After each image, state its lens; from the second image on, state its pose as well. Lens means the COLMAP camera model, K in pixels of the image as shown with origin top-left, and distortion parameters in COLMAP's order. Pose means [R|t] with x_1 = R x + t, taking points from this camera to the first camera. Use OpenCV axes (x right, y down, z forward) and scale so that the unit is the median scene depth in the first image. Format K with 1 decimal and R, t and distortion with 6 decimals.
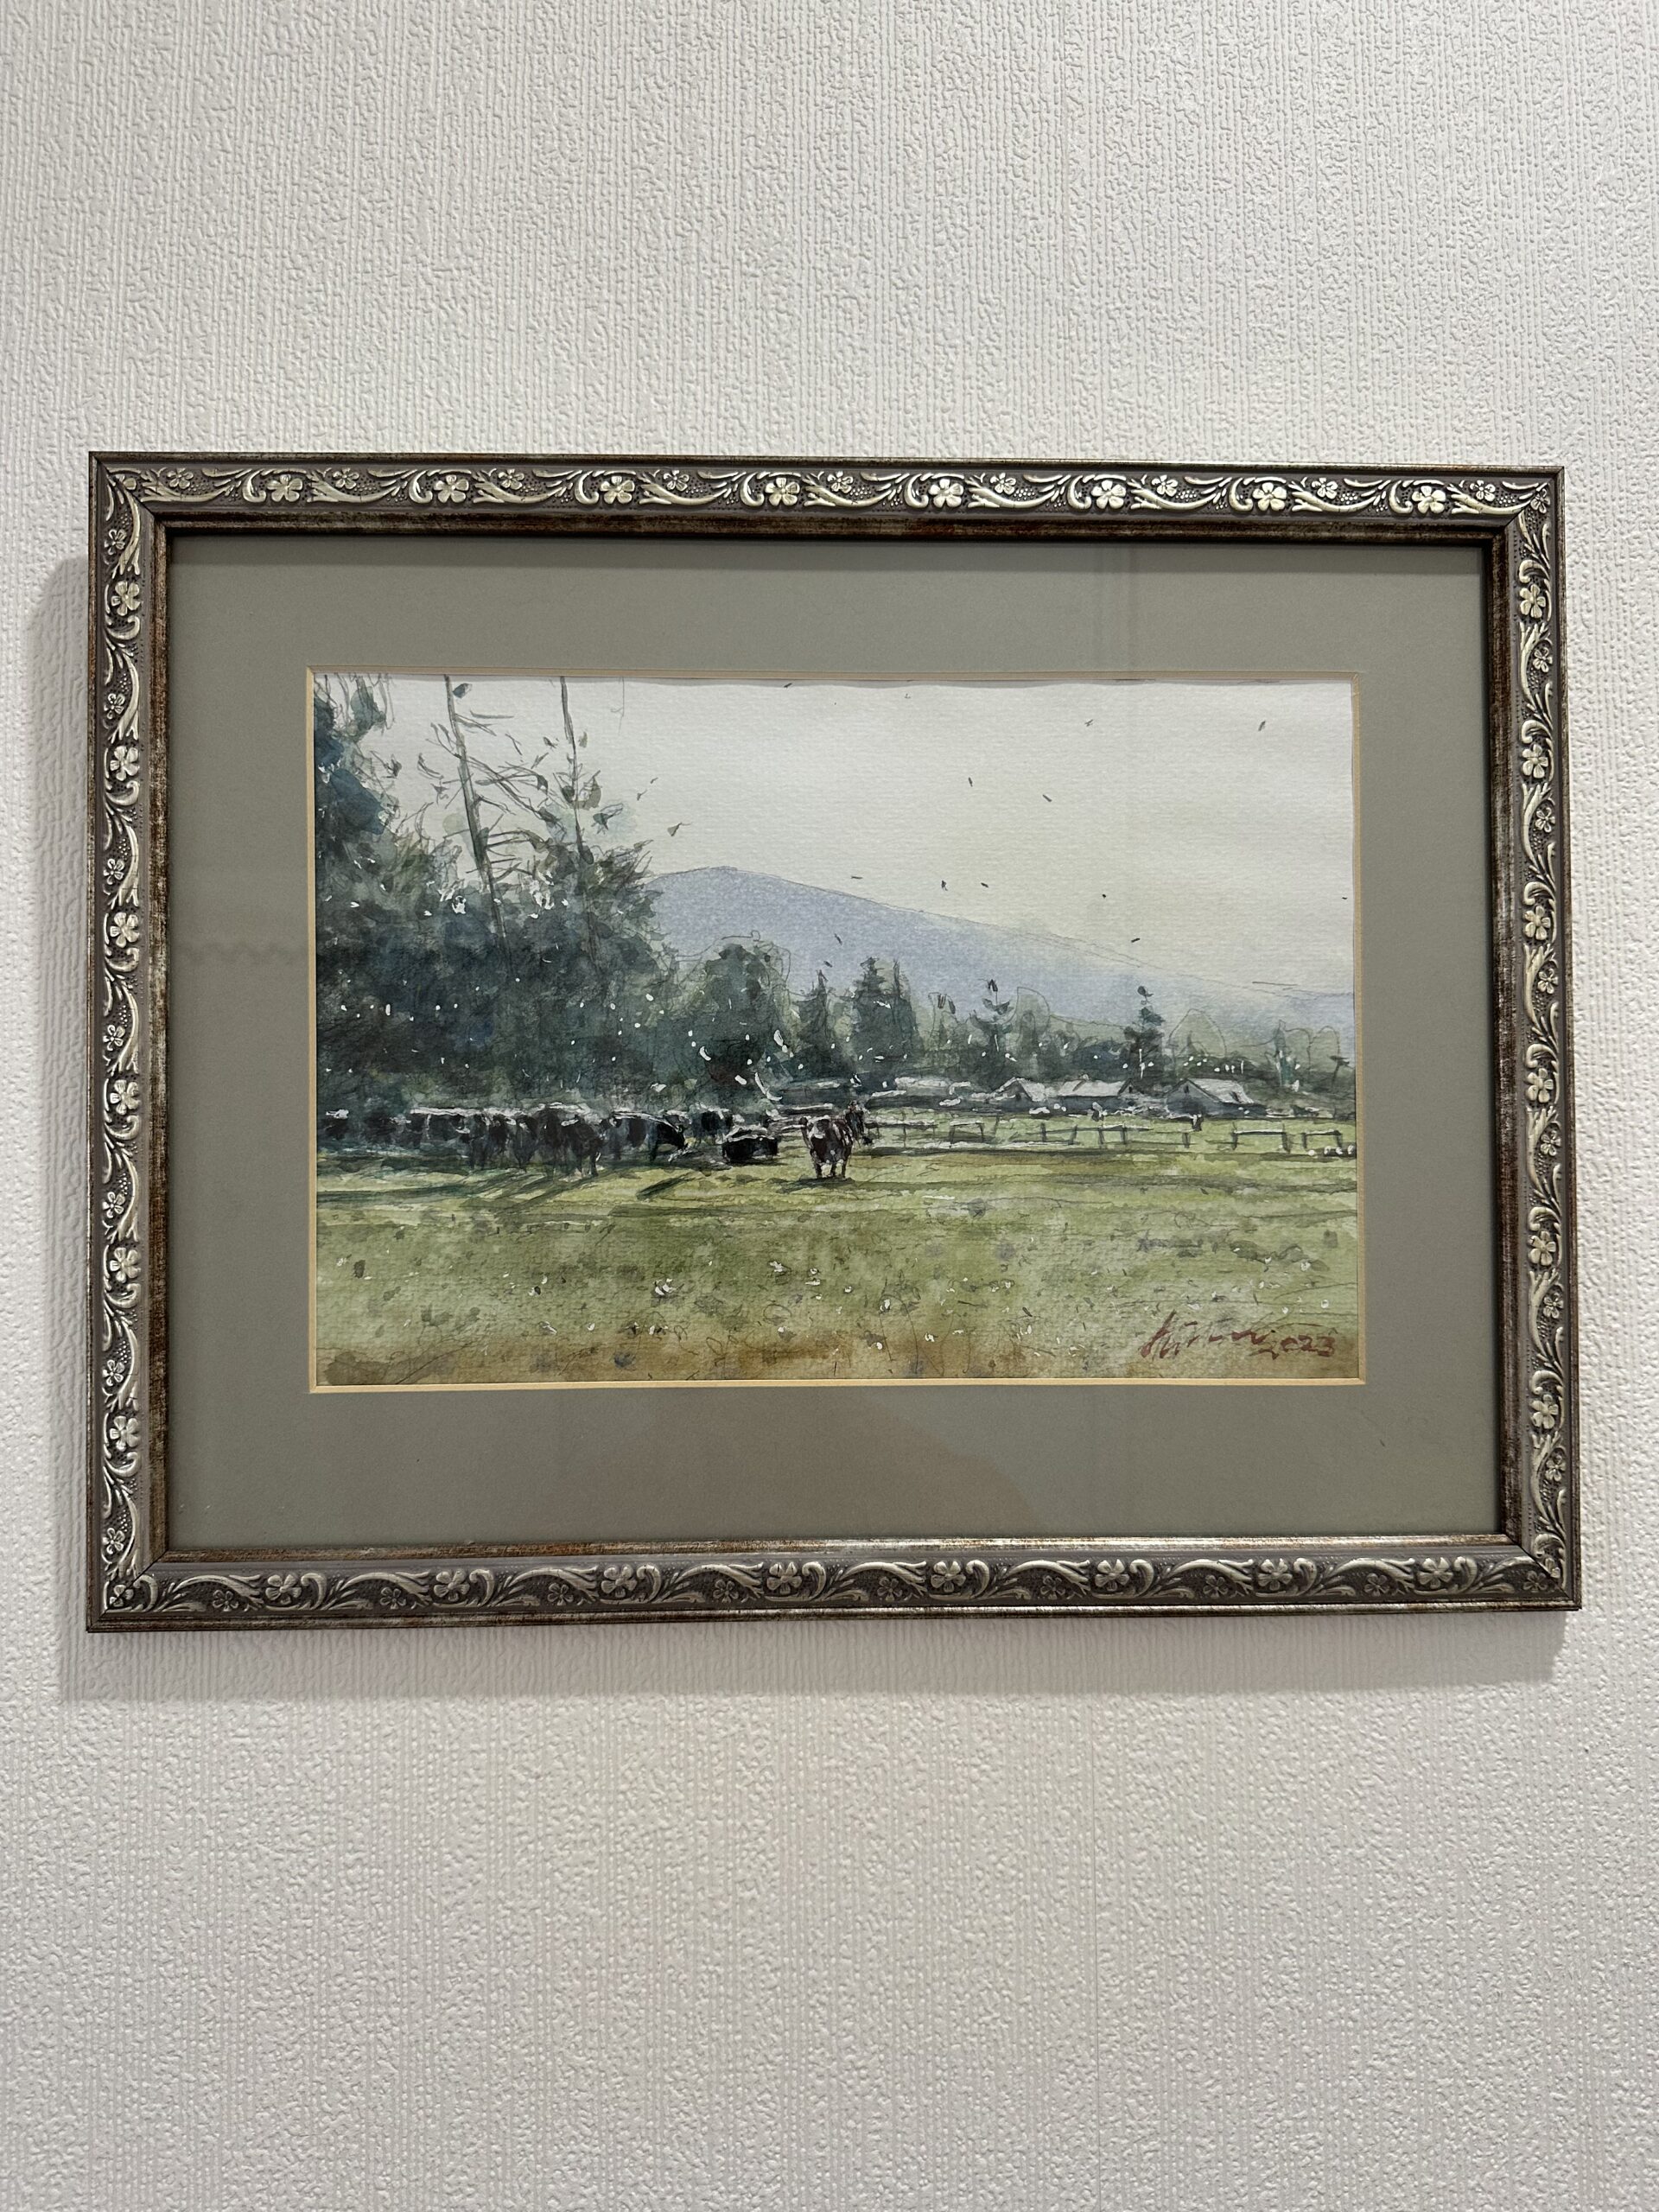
lens RADIAL K [[1475.7, 0, 817.9], [0, 1475.7, 1125.9], [0, 0, 1]] dist [-0.020946, 0.004844]
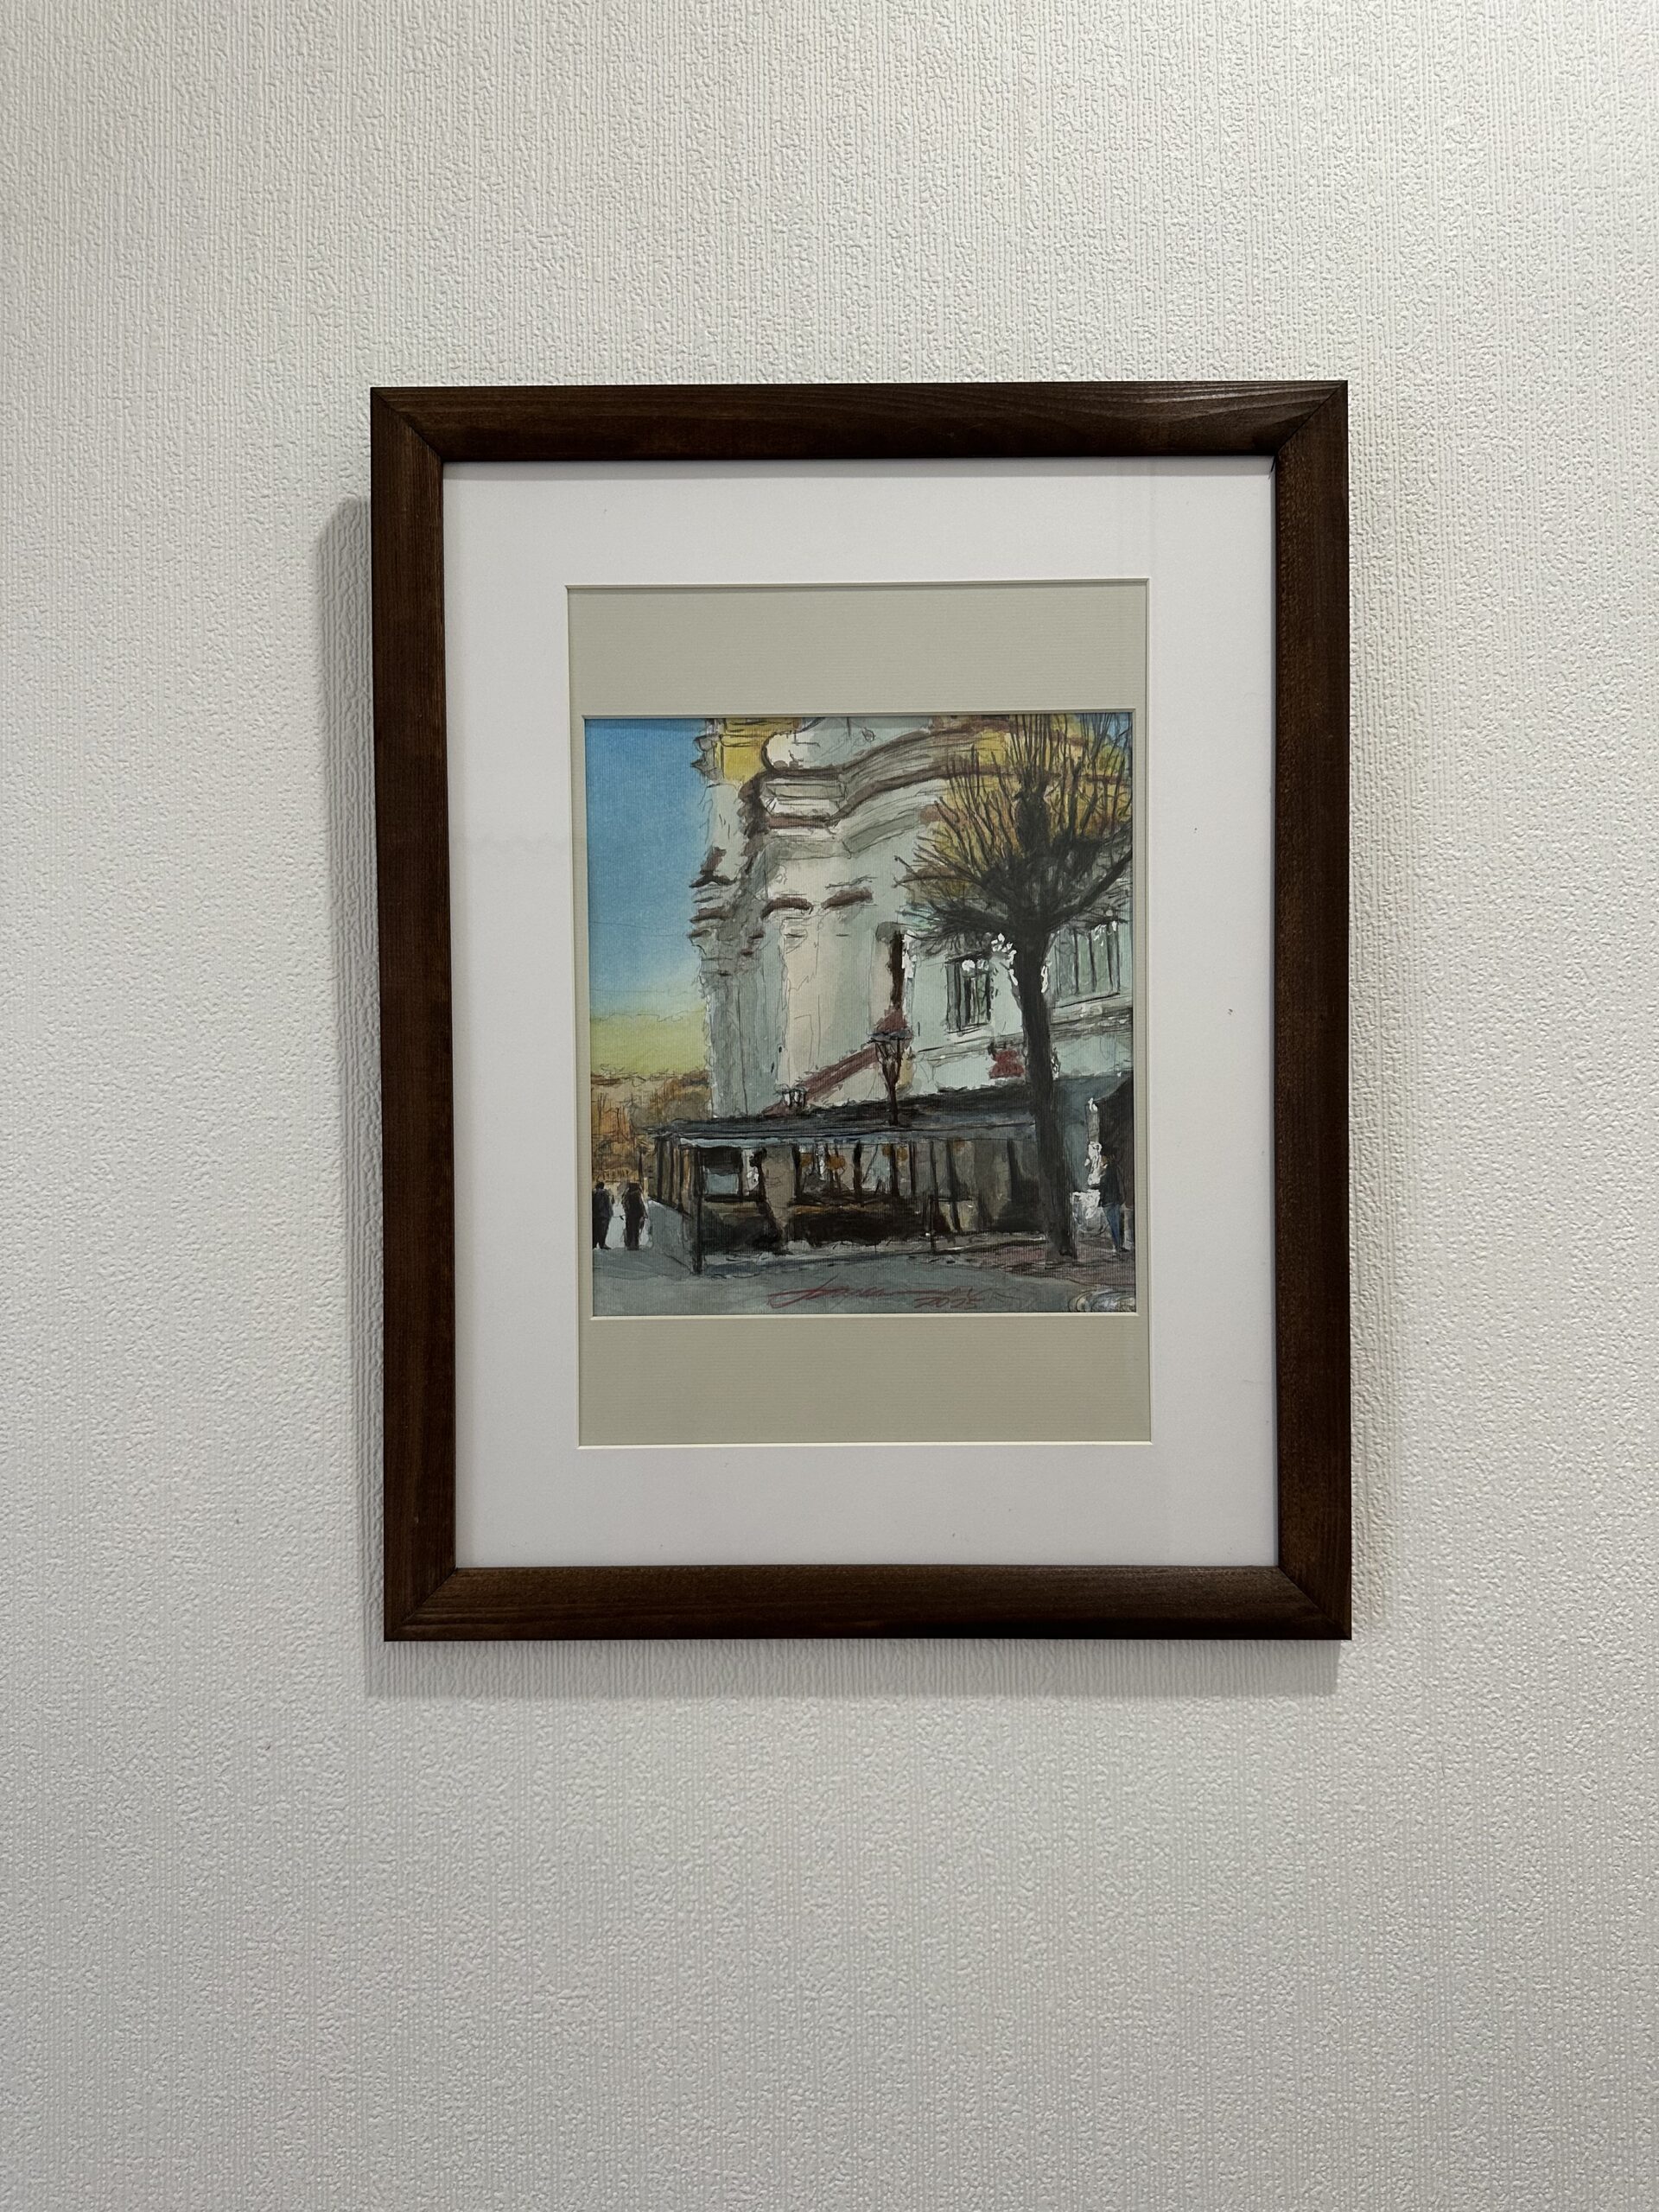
lens RADIAL K [[1520.1, 0, 832.5], [0, 1520.1, 1104.0], [0, 0, 1]] dist [-0.013790, 0.001602]
pose [[0.998991, -0.014787, -0.042415, 0.046547], [0.016246, 0.999281, 0.034266, 0.147639], [0.041878, -0.034921, 0.998512, -0.364621]]
